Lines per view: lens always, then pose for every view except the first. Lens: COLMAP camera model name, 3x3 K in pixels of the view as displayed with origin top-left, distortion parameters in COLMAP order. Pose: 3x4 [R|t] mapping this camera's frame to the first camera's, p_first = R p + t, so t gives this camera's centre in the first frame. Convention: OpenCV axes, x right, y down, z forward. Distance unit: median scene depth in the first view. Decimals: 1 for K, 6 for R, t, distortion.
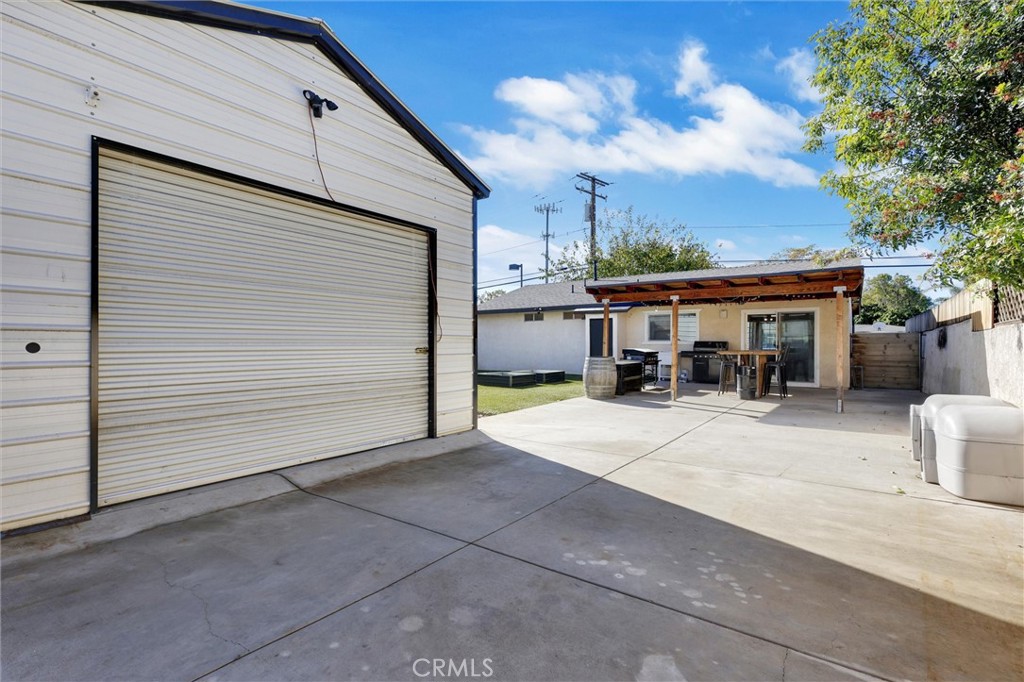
lens RADIAL K [[478.2, 0, 520.8], [0, 478.2, 347.4], [0, 0, 1]] dist [0.002123, 0.001466]
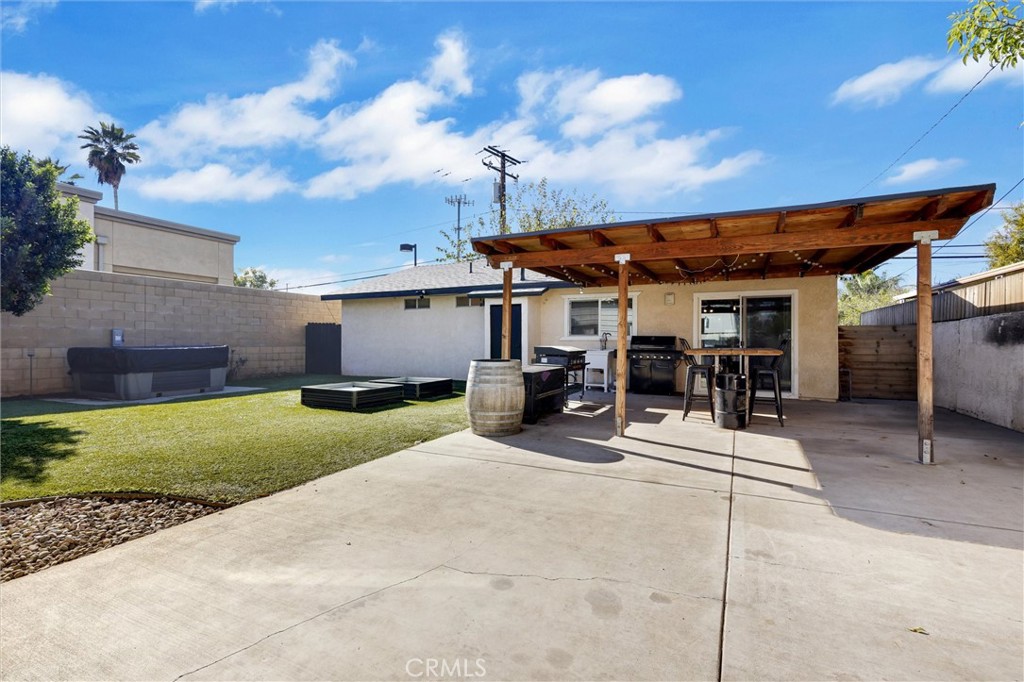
lens RADIAL K [[478.2, 0, 506.8], [0, 478.2, 343.0], [0, 0, 1]] dist [0.002123, 0.001466]
pose [[0.988933, 0.000167, 0.148363, 0.067716], [0.000592, 0.999987, -0.005075, 0.001549], [-0.148362, 0.005107, 0.988920, 0.311233]]
